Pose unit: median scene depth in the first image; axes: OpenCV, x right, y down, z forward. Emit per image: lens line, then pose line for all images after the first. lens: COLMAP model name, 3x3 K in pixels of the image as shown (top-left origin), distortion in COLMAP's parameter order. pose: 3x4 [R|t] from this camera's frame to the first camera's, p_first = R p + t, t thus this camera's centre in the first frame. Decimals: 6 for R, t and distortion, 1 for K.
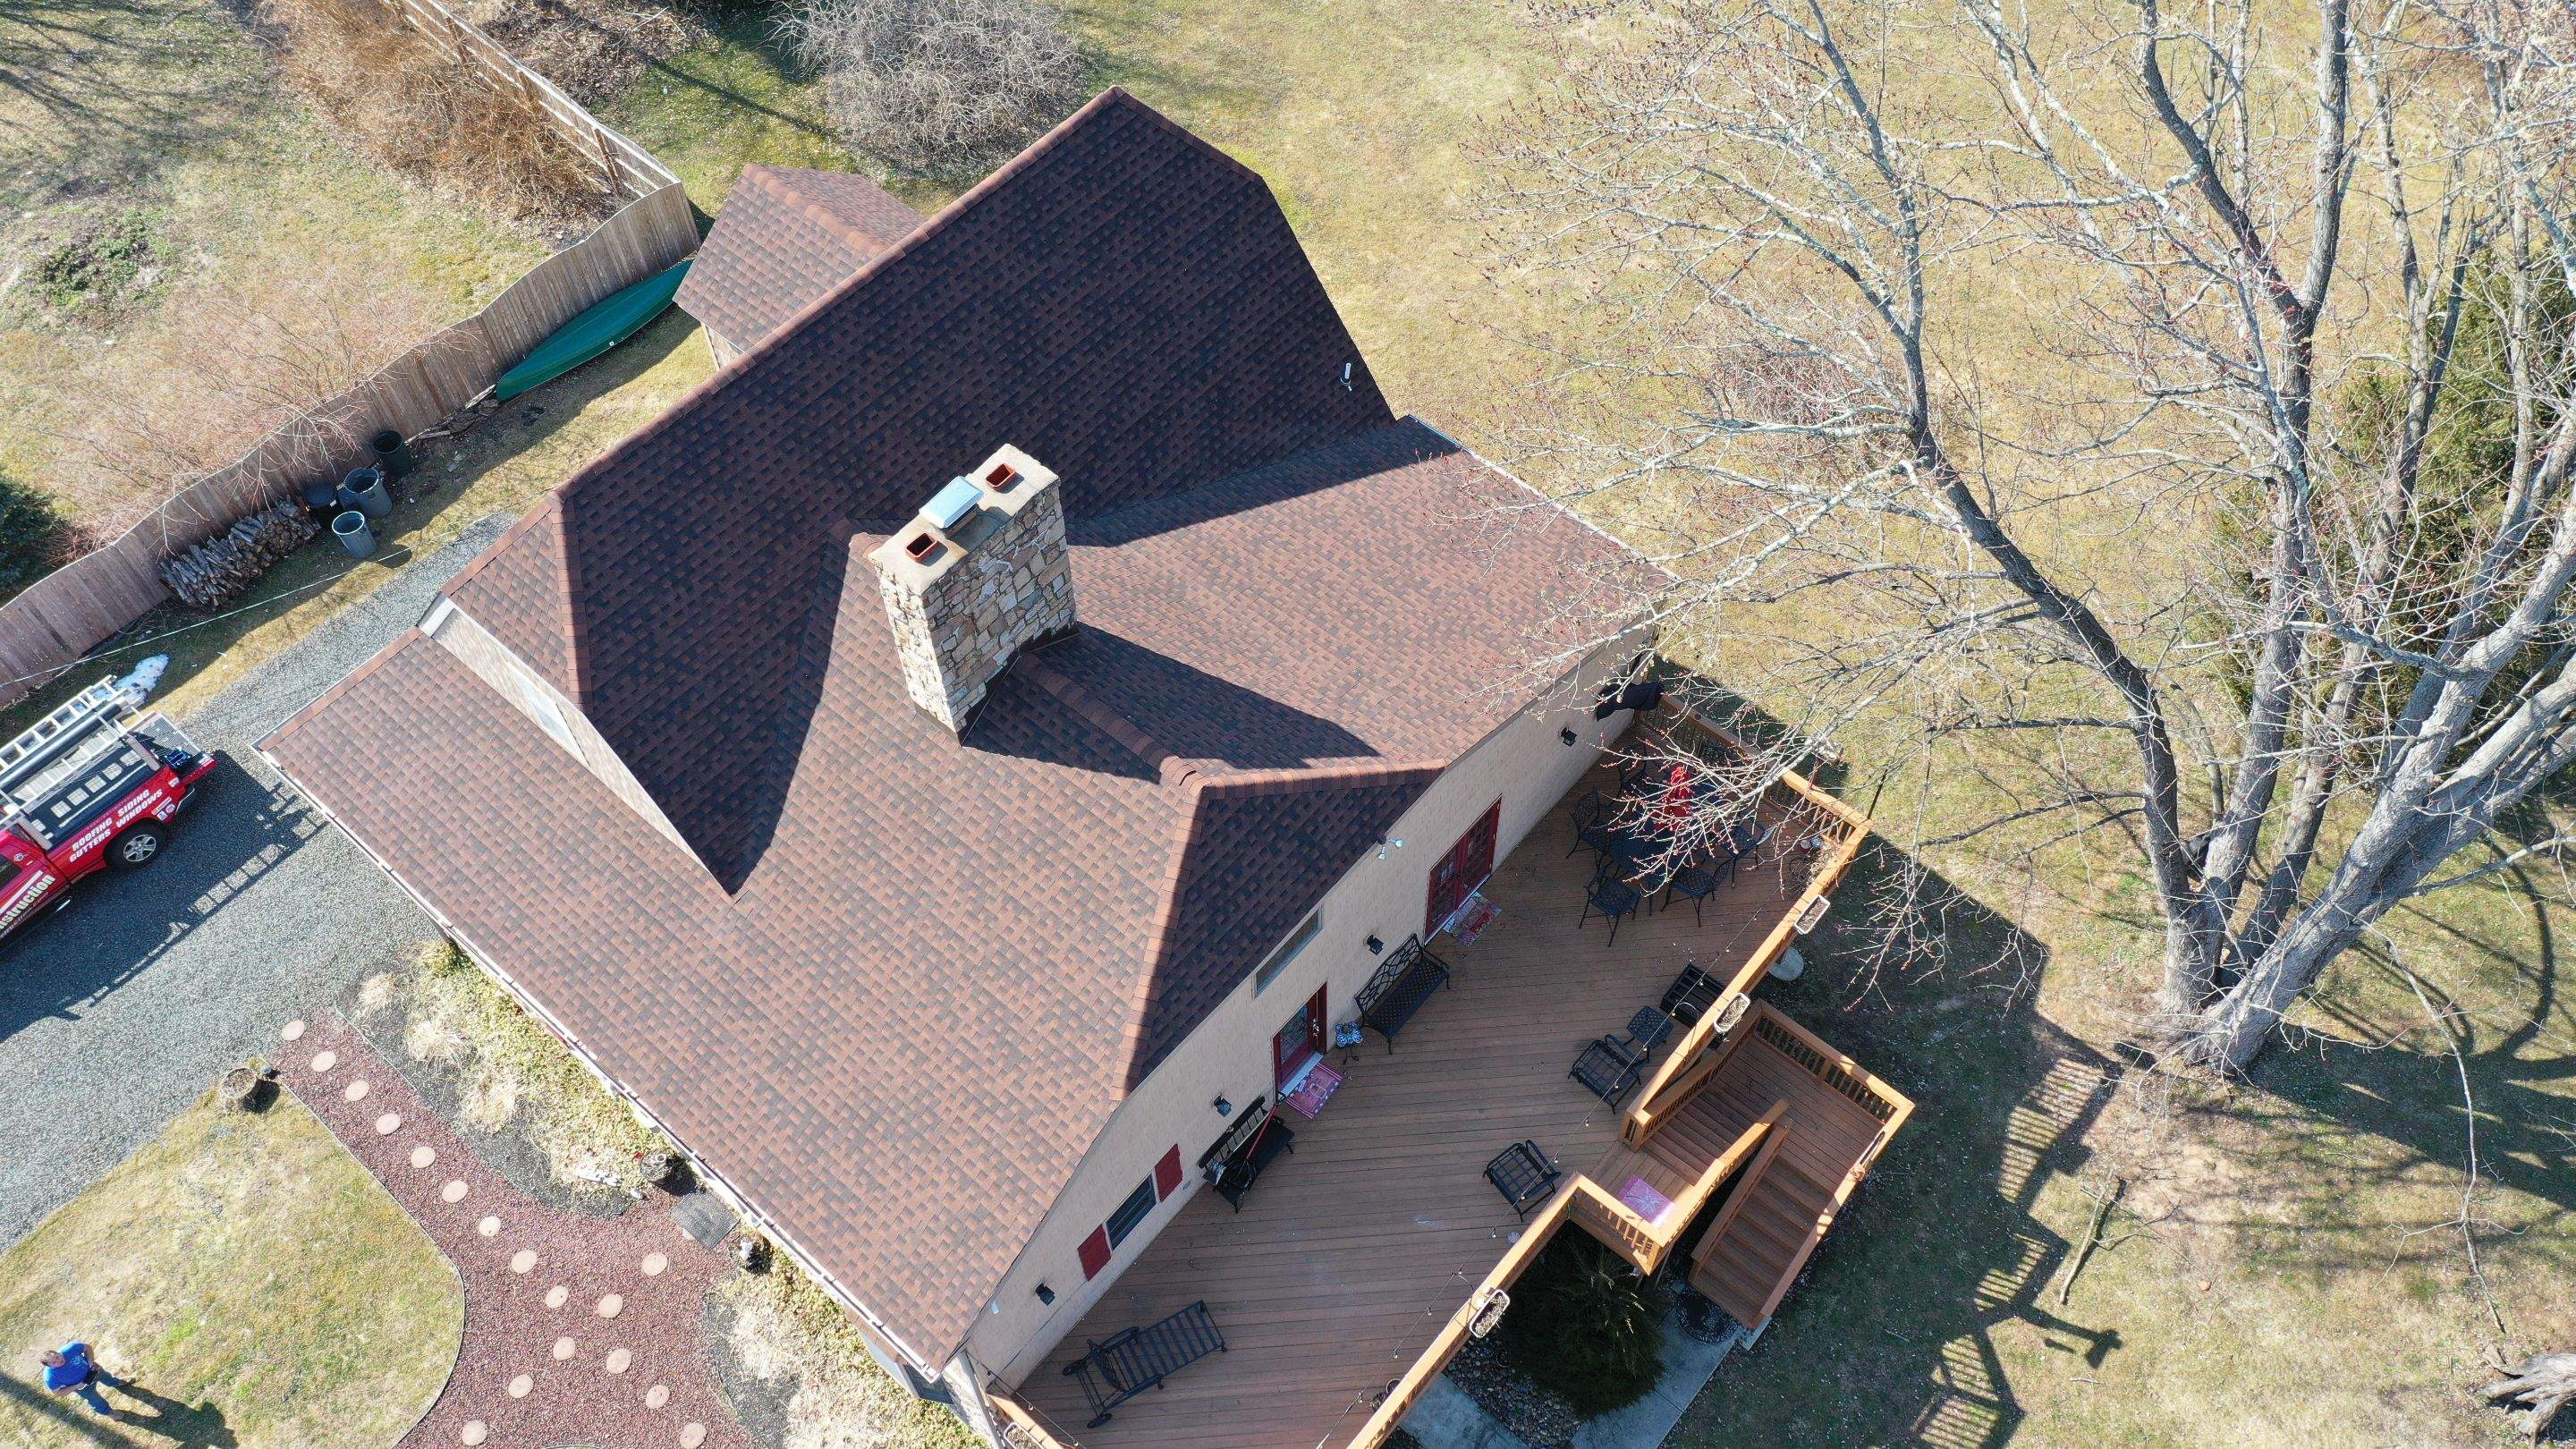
lens RADIAL K [[2044.7, 0, 1297.8], [0, 2044.7, 718.4], [0, 0, 1]] dist [0.012140, 0.002135]
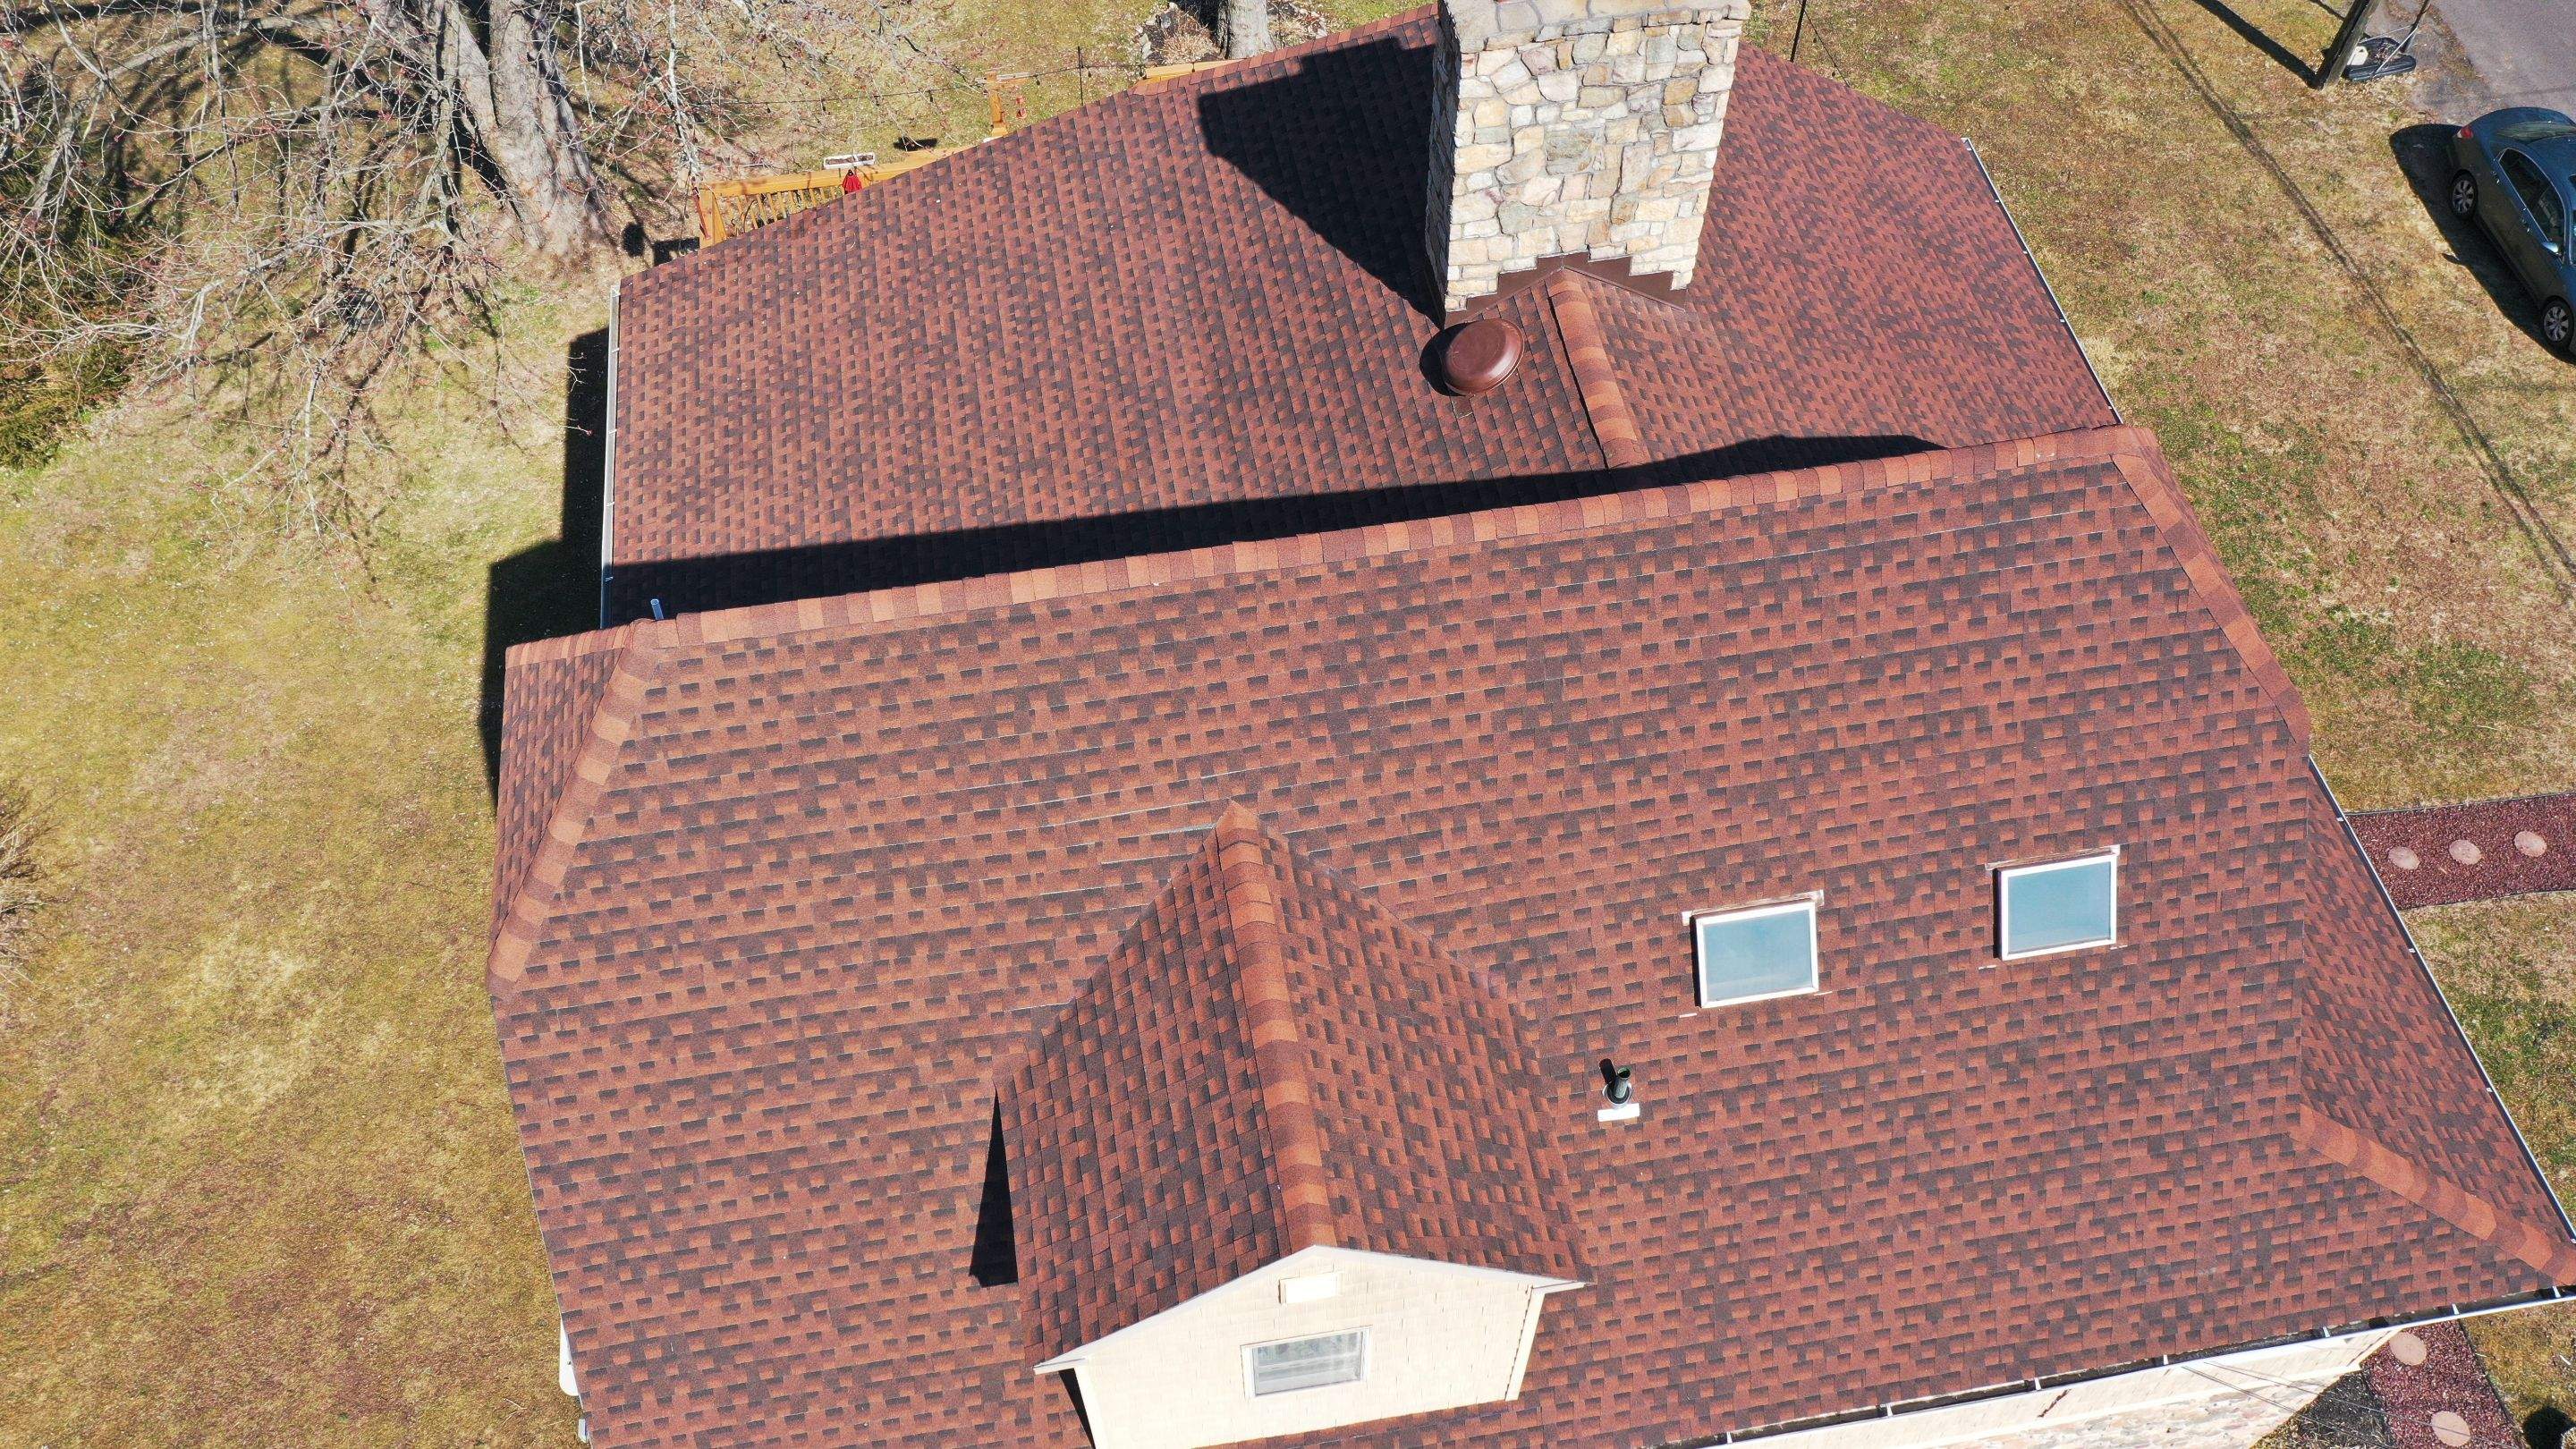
lens RADIAL K [[2044.7, 0, 1290.2], [0, 2044.7, 720.3], [0, 0, 1]] dist [0.012140, 0.002135]
pose [[-0.765367, -0.519480, 0.379940, -0.355577], [0.535676, -0.186957, 0.823467, -0.569683], [-0.356743, 0.833779, 0.421364, 0.734967]]
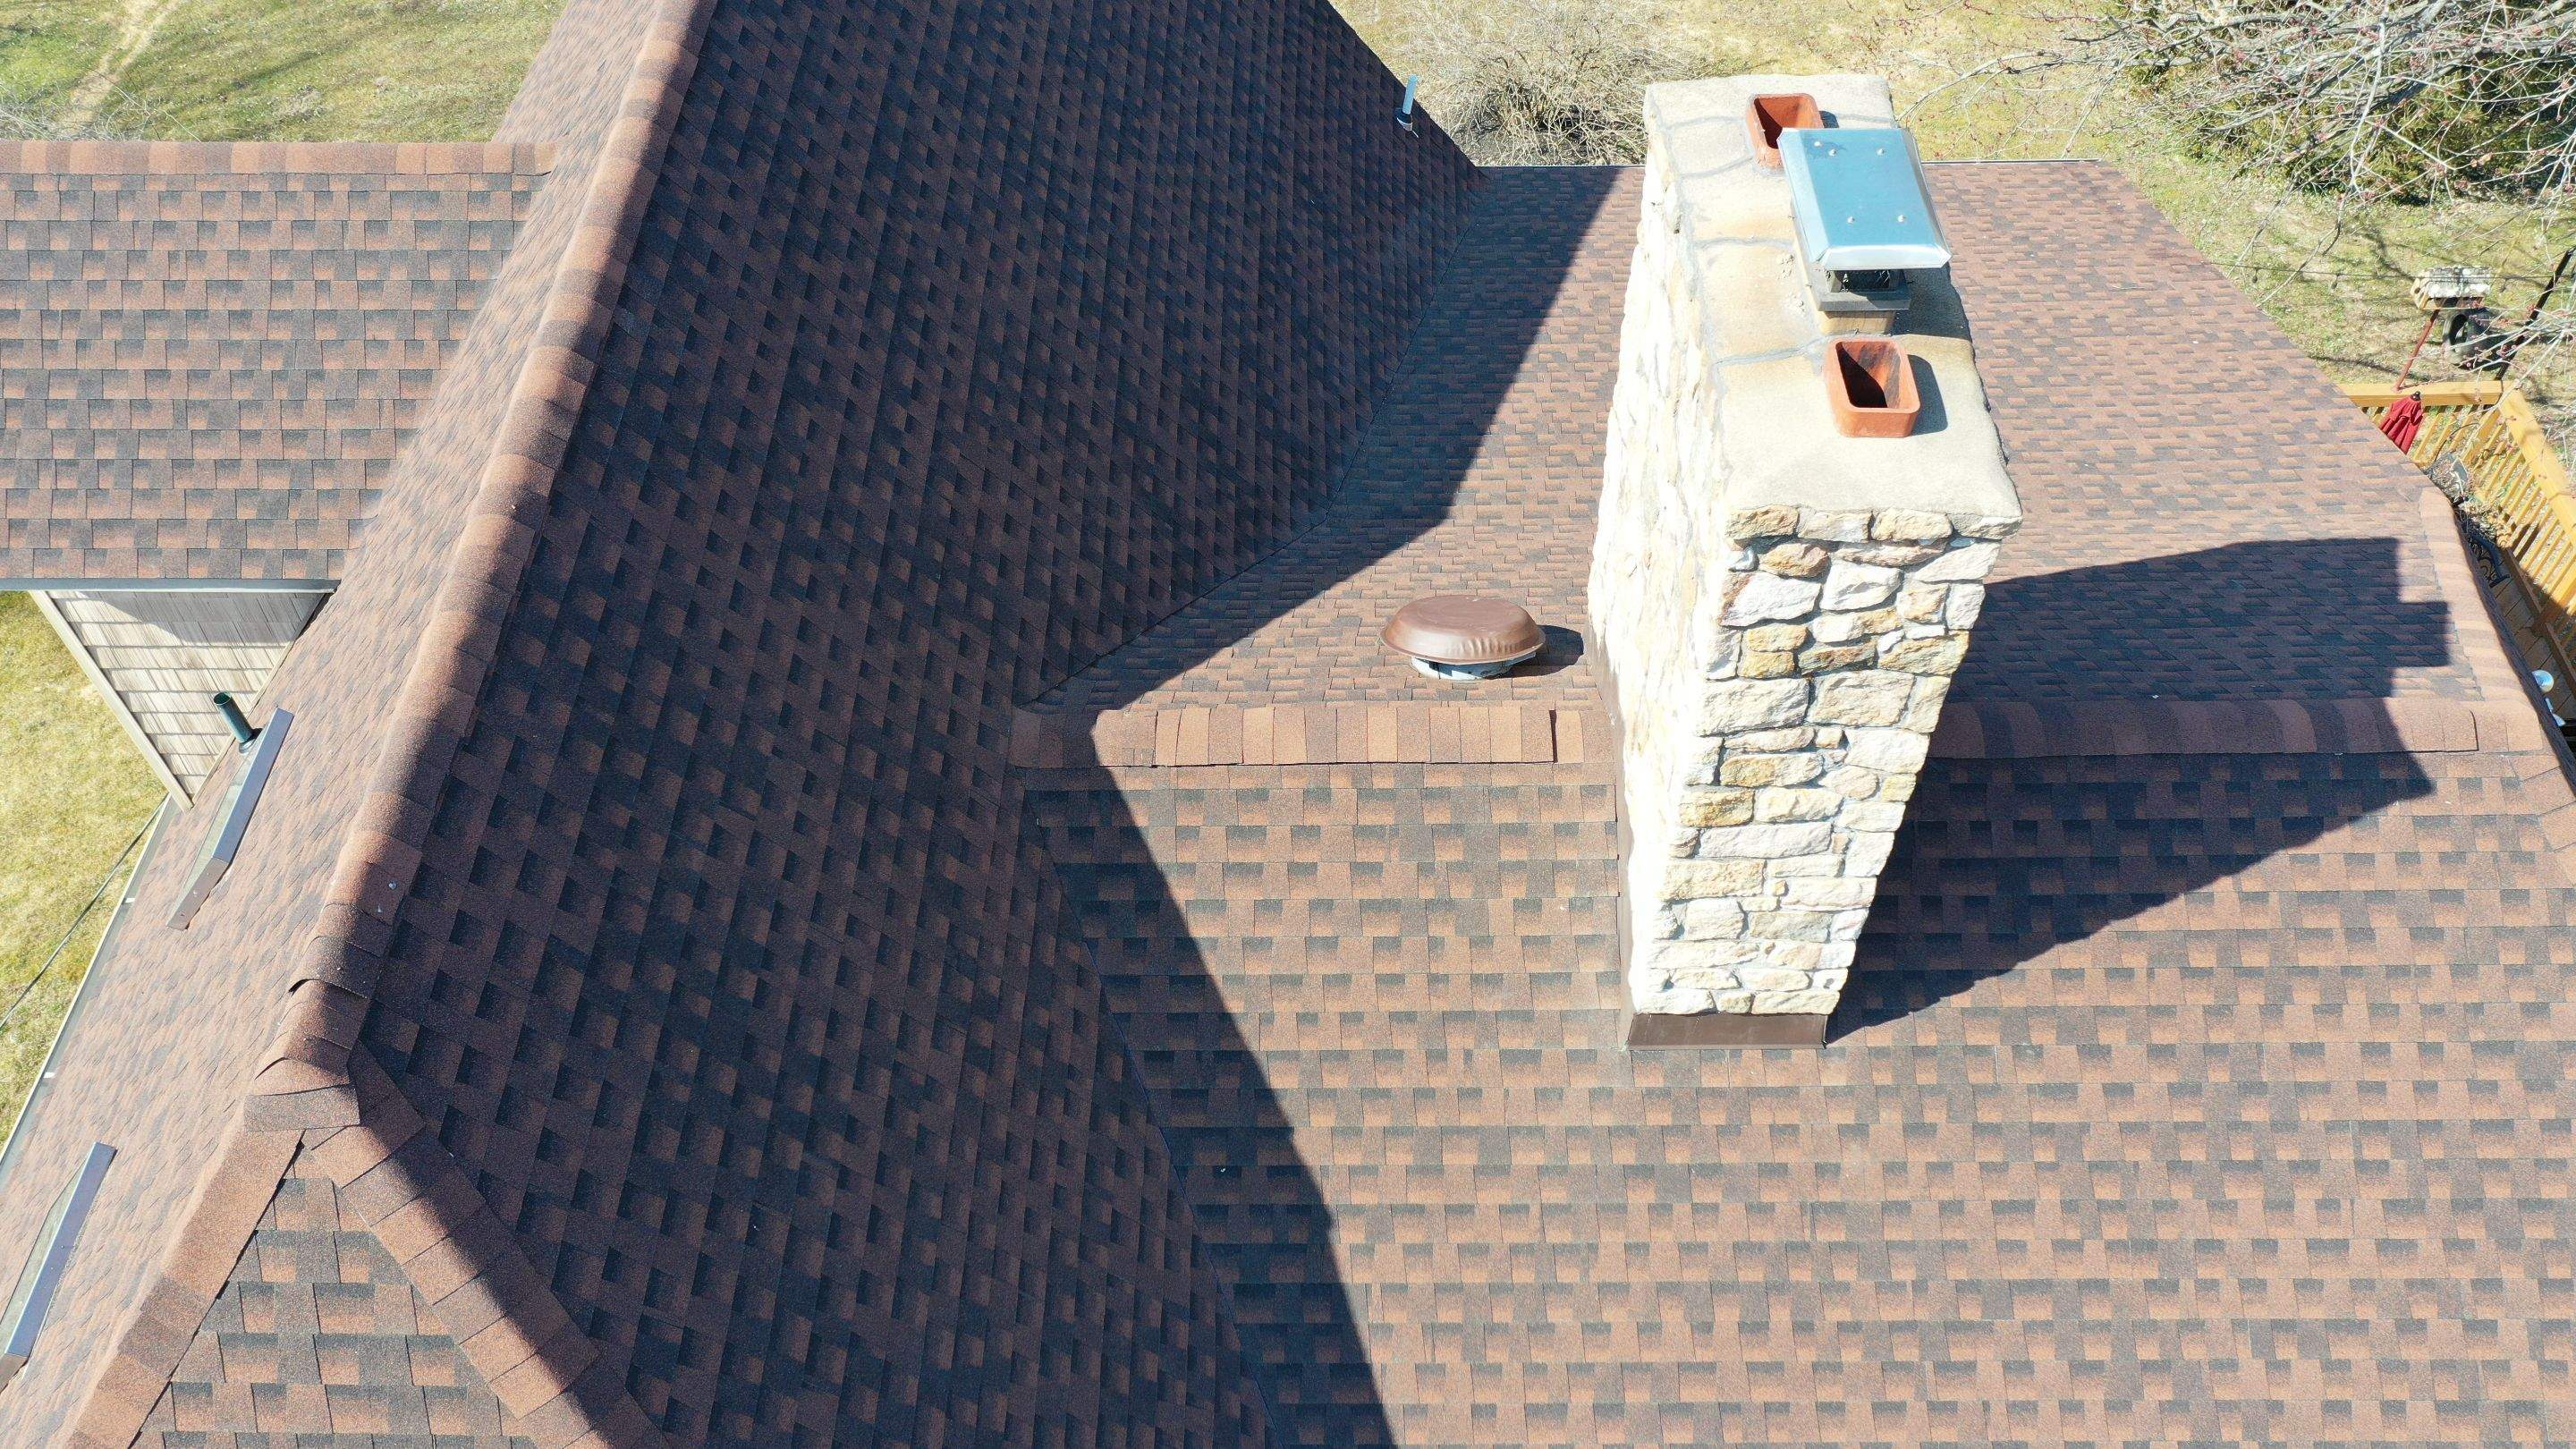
lens RADIAL K [[2044.7, 0, 1292.9], [0, 2044.7, 721.2], [0, 0, 1]] dist [0.012140, 0.002135]
pose [[0.767079, -0.496829, 0.405895, -0.282989], [0.533216, 0.845539, 0.027272, -0.071723], [-0.356749, 0.195510, 0.913513, 0.599417]]
